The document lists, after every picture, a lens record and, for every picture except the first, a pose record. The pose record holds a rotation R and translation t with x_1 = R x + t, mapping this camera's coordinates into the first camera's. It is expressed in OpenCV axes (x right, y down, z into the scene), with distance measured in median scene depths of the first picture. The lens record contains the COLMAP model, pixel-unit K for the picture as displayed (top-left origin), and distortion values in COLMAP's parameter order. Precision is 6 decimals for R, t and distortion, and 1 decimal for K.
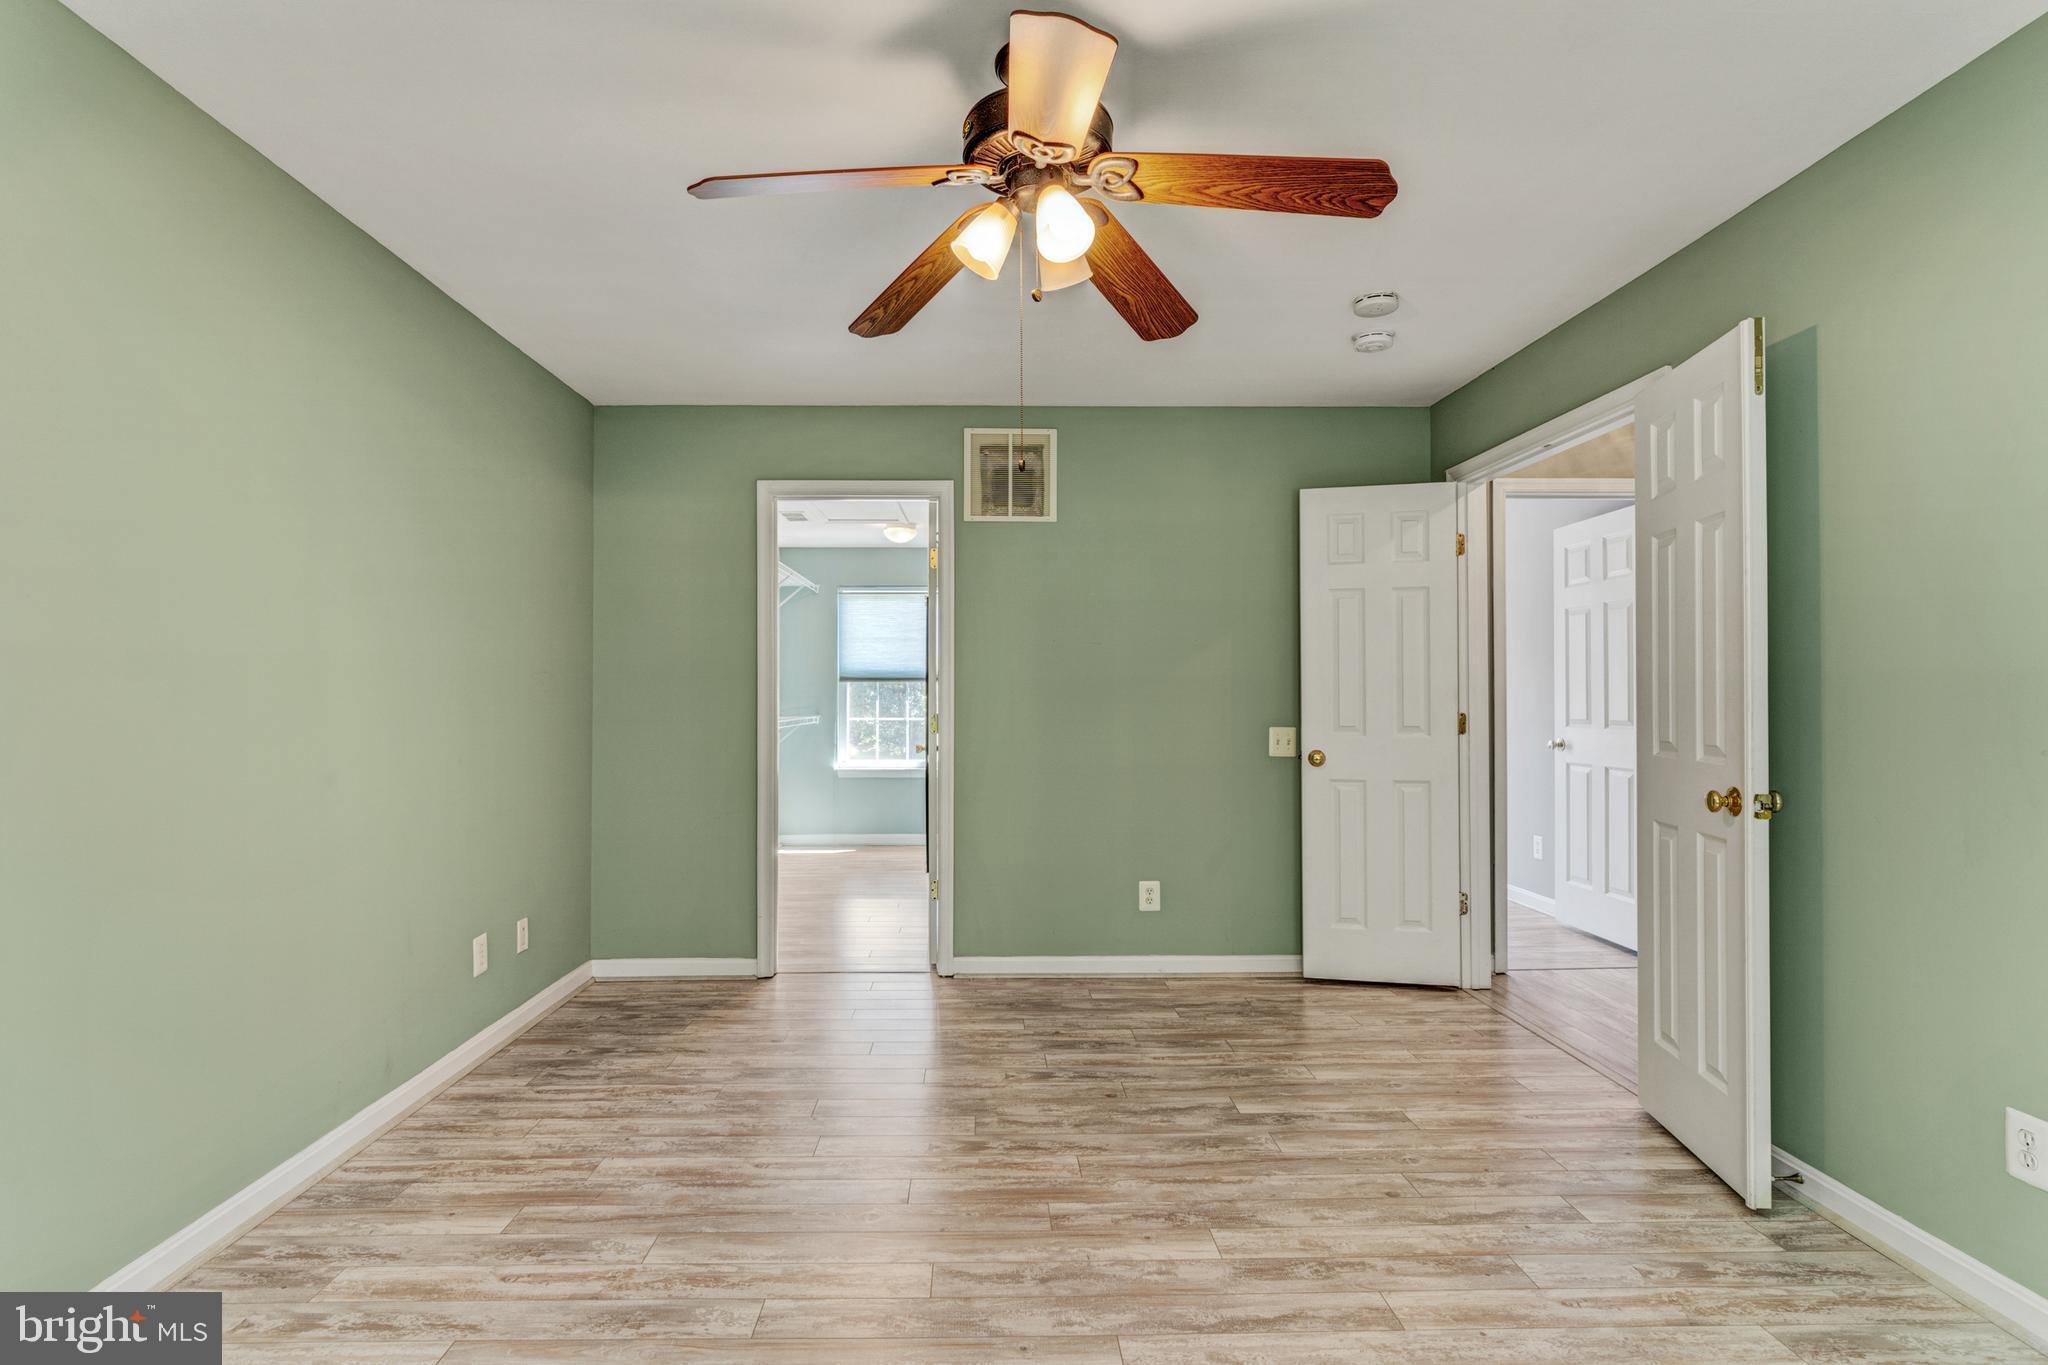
lens RADIAL K [[1021.0, 0, 1001.8], [0, 1021.0, 691.2], [0, 0, 1]] dist [-0.002988, -0.000547]
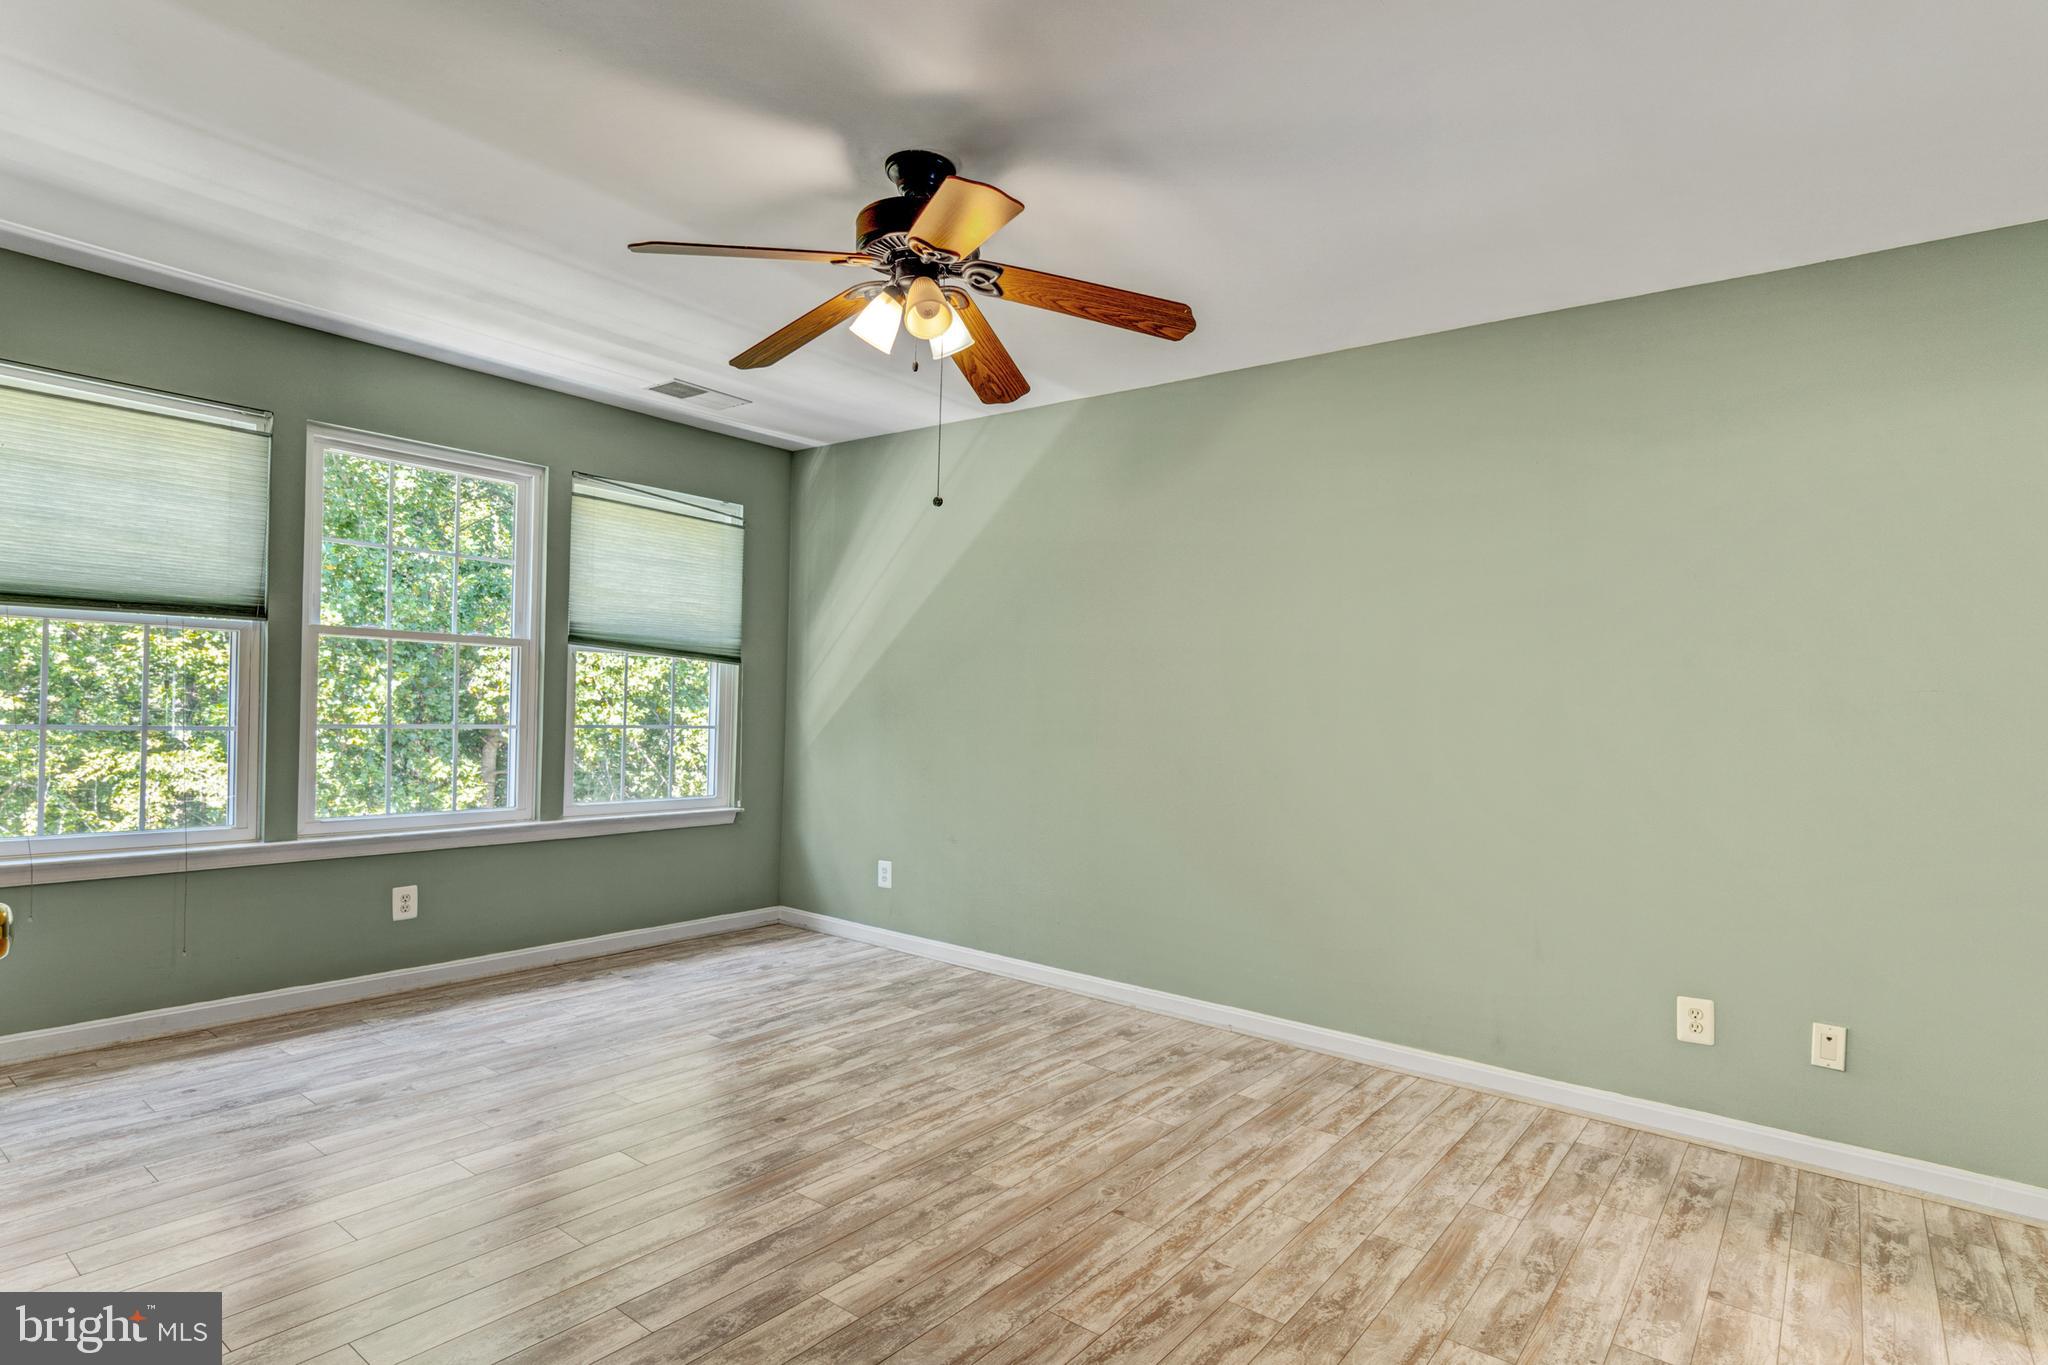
lens RADIAL K [[1059.4, 0, 1018.7], [0, 1059.4, 732.6], [0, 0, 1]] dist [0.001862, 0.000049]
pose [[-0.634546, 0.001584, -0.772884, 0.760873], [-0.025771, 0.999398, 0.023207, 0.011160], [0.772455, 0.034644, -0.634123, 1.558099]]
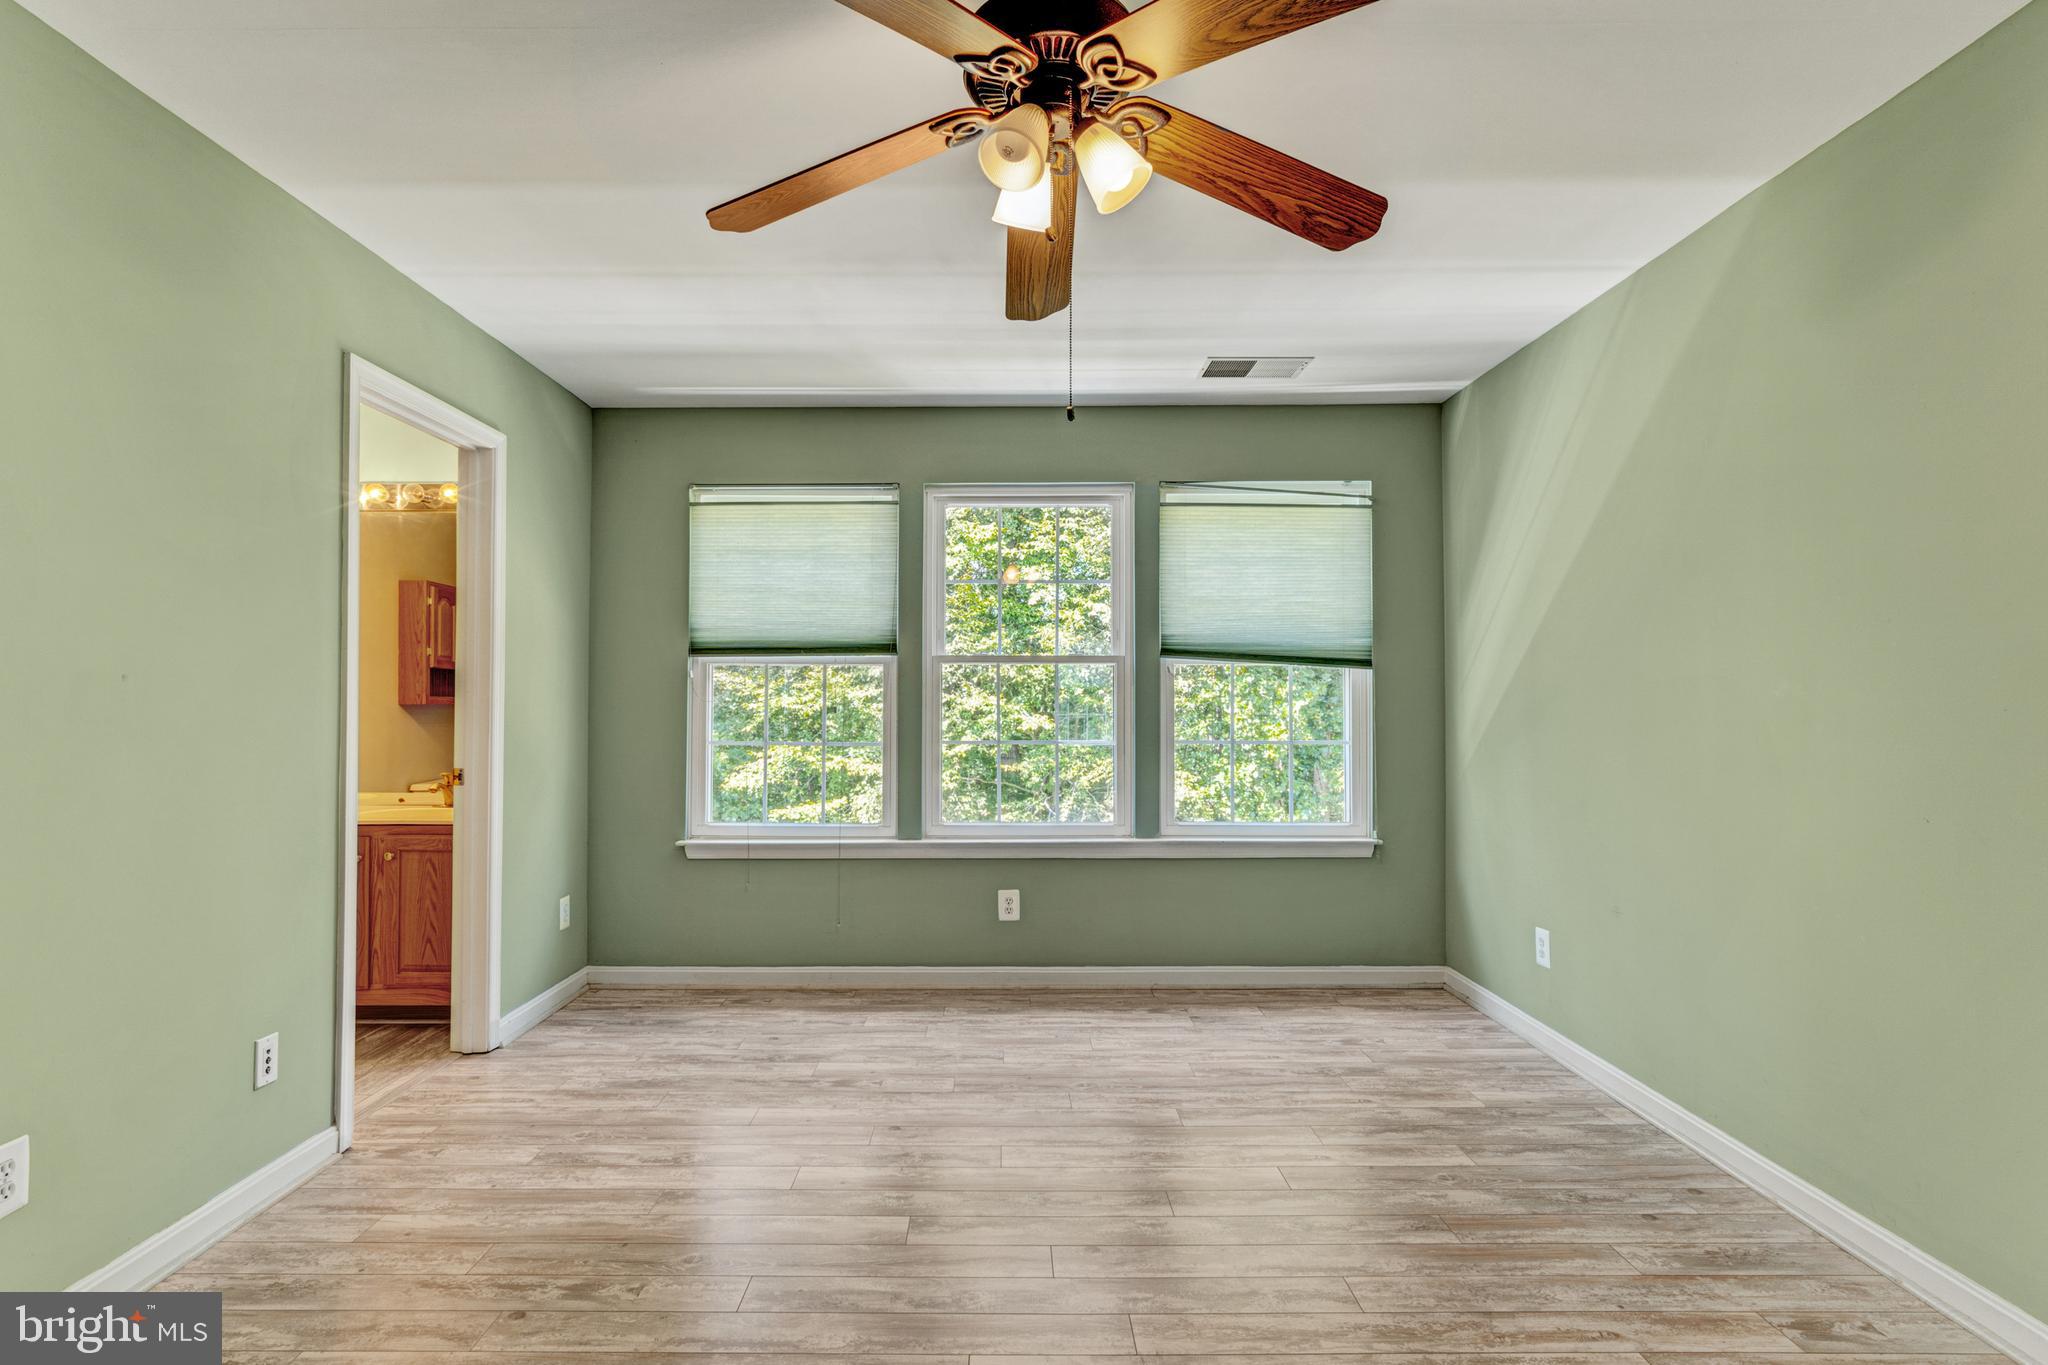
lens RADIAL K [[1021.0, 0, 1001.8], [0, 1021.0, 691.2], [0, 0, 1]] dist [-0.002988, -0.000547]
pose [[-0.999682, 0.000355, 0.025222, 0.046129], [-0.000126, 0.999819, -0.019049, 0.009974], [-0.025224, -0.019046, -0.999500, 1.512465]]
